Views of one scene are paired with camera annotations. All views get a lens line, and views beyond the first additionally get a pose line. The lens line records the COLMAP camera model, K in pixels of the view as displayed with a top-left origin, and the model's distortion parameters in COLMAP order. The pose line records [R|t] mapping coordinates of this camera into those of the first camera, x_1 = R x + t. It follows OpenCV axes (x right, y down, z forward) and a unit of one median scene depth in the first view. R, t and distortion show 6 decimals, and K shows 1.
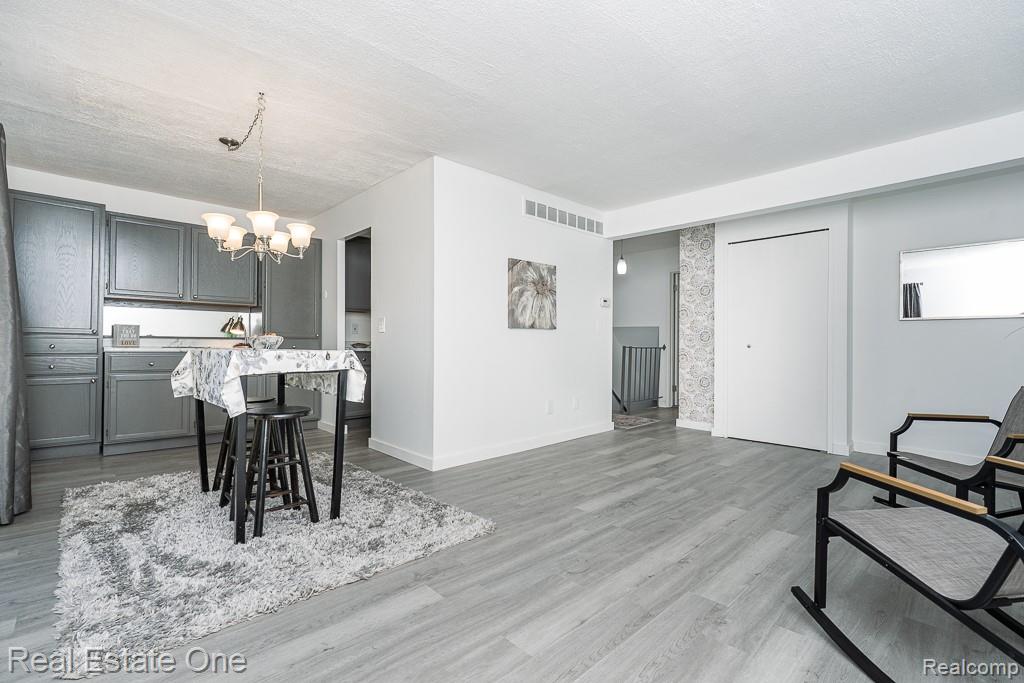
lens RADIAL K [[463.5, 0, 512.0], [0, 463.5, 341.5], [0, 0, 1]] dist [-0.002833, -0.000313]
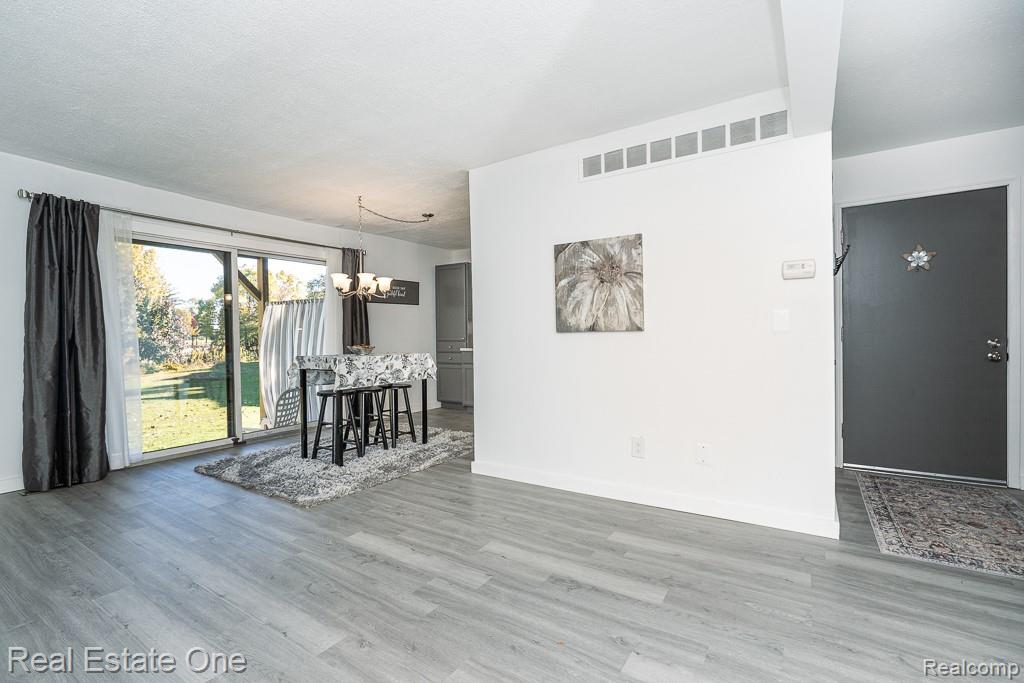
lens RADIAL K [[463.5, 0, 512.0], [0, 463.5, 341.5], [0, 0, 1]] dist [-0.002833, -0.000313]
pose [[0.225665, 0.006610, -0.974182, 0.741717], [0.016534, 0.999807, 0.010614, -0.022723], [0.974065, -0.018502, 0.225512, 0.726435]]
